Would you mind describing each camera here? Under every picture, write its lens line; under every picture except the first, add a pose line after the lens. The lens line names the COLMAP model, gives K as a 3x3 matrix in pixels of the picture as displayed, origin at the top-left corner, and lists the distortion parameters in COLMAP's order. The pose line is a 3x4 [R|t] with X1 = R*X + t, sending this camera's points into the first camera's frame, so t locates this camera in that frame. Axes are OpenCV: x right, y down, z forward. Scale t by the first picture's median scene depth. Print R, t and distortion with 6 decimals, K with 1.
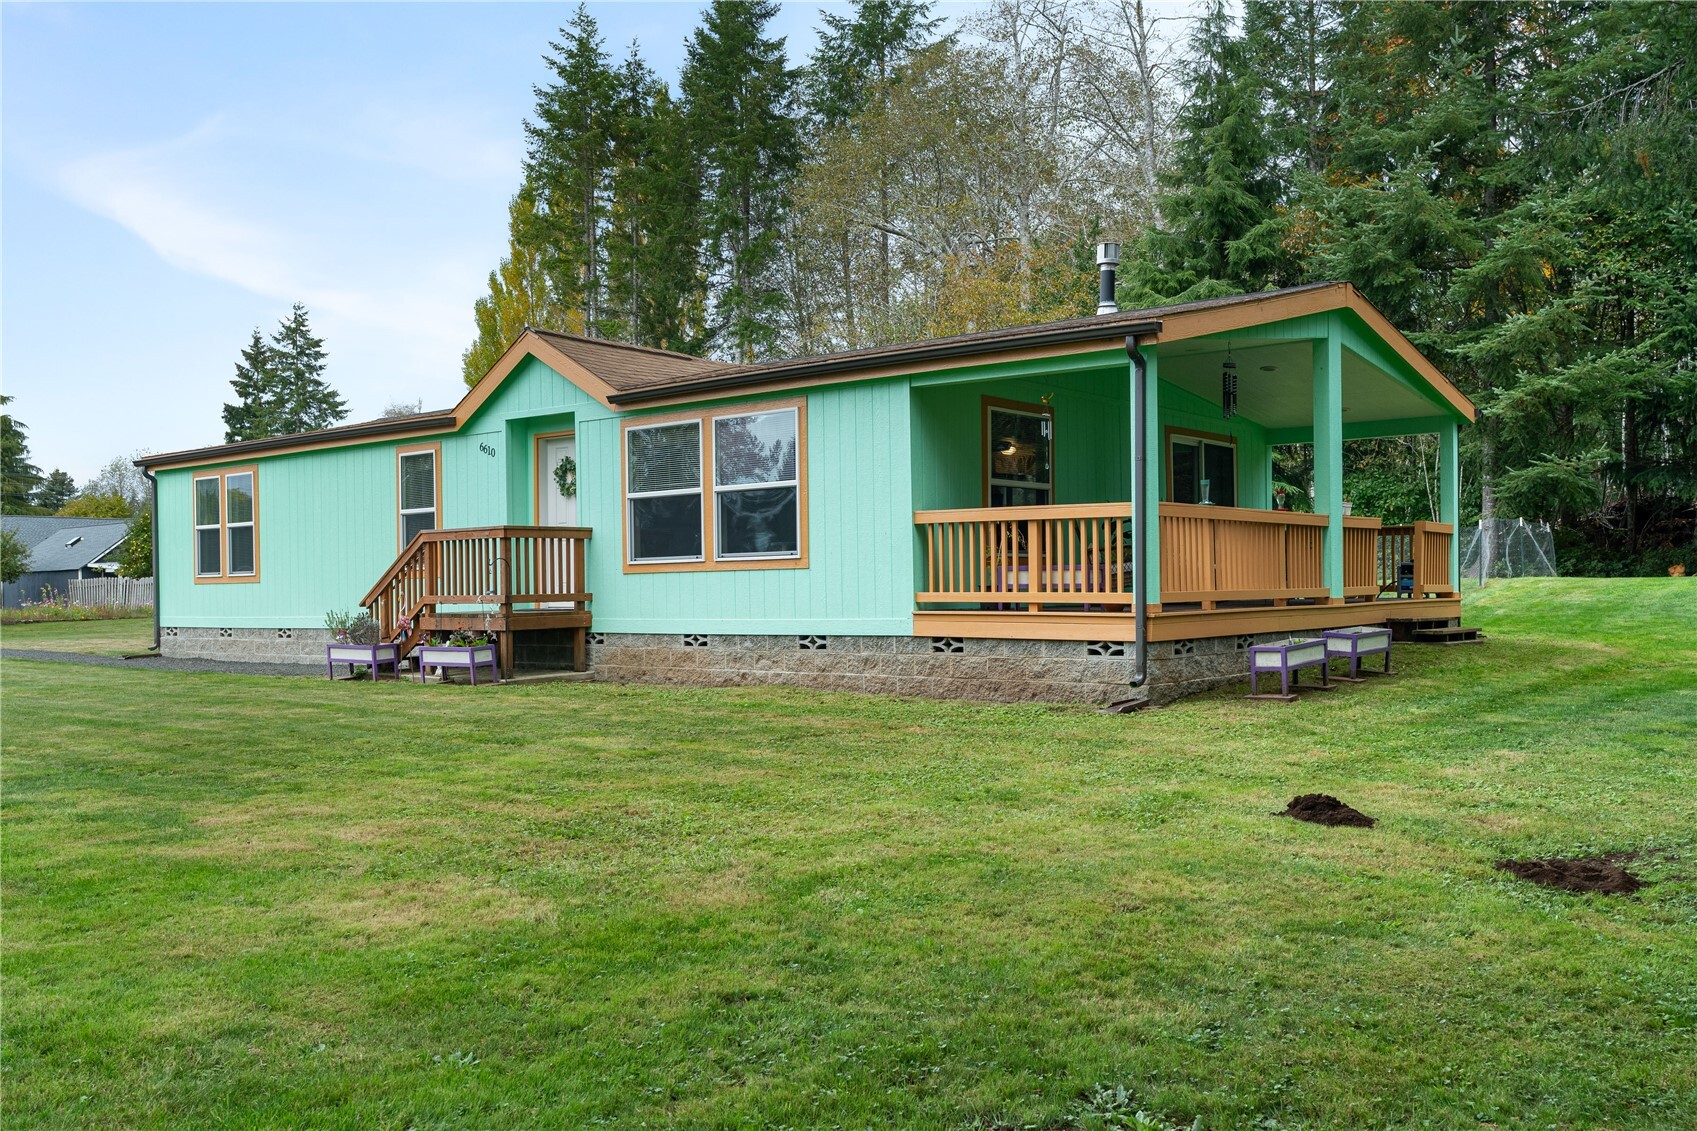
lens RADIAL K [[1468.9, 0, 846.1], [0, 1468.9, 568.6], [0, 0, 1]] dist [0.005613, 0.002369]
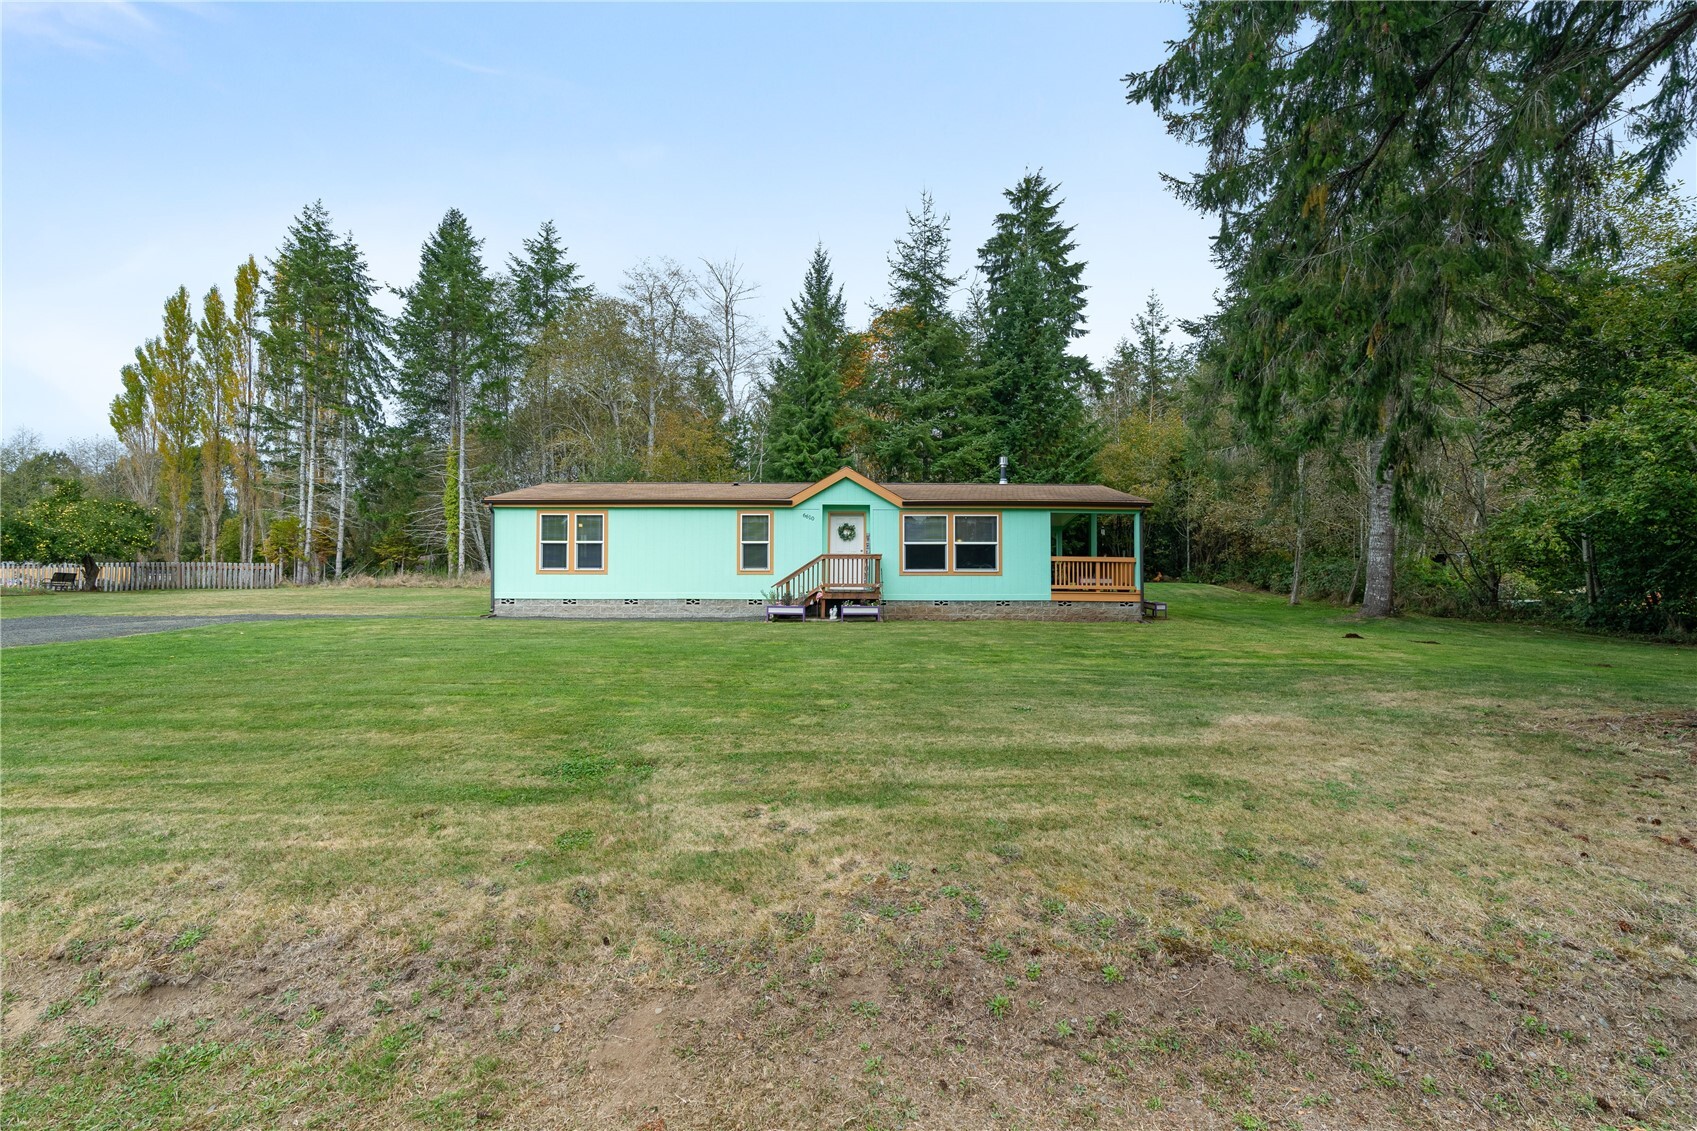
lens RADIAL K [[784.0, 0, 862.8], [0, 784.0, 561.9], [0, 0, 1]] dist [-0.001146, 0.000287]
pose [[0.775505, 0.034462, 0.630400, -1.007219], [-0.022412, 0.999382, -0.027063, 0.017424], [-0.630943, 0.006859, 0.775799, 0.048622]]
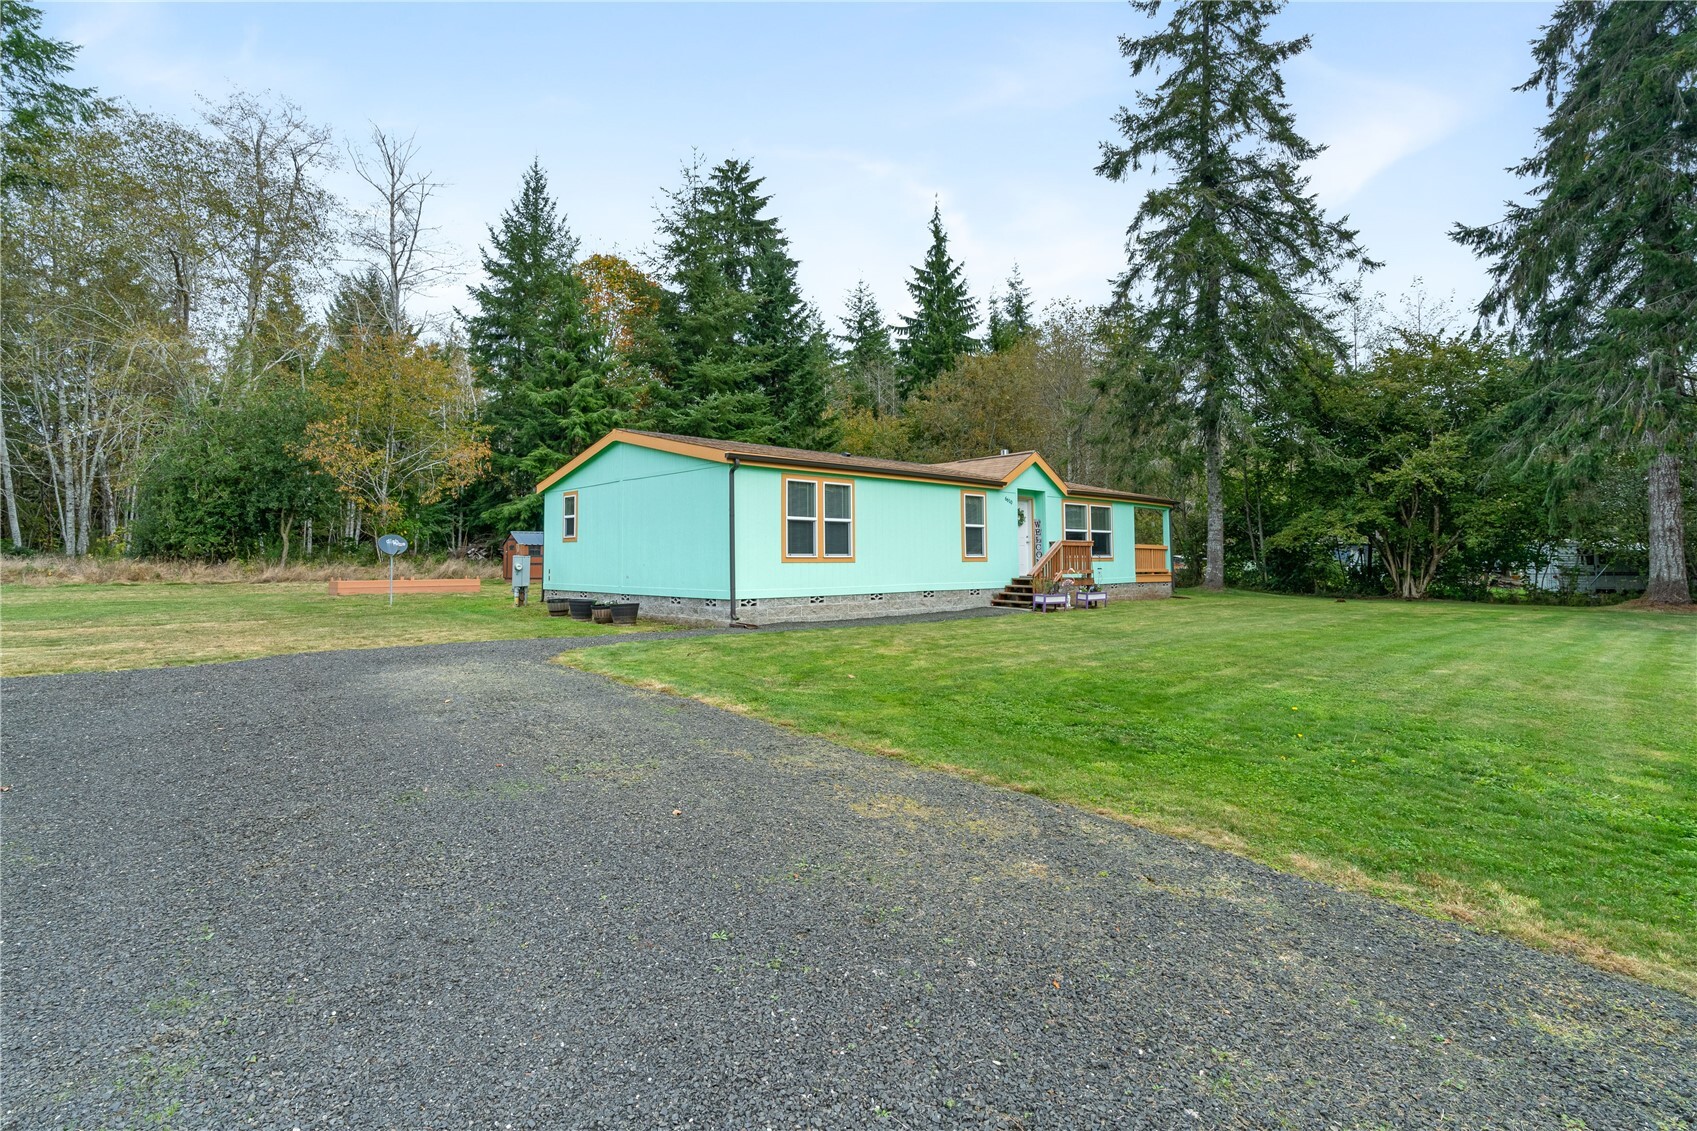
lens RADIAL K [[784.0, 0, 850.4], [0, 784.0, 570.6], [0, 0, 1]] dist [-0.001146, 0.000287]
pose [[0.142630, 0.015909, 0.989648, -1.508179], [0.005057, 0.999846, -0.016802, 0.039366], [-0.989763, 0.007401, 0.142527, 1.170837]]
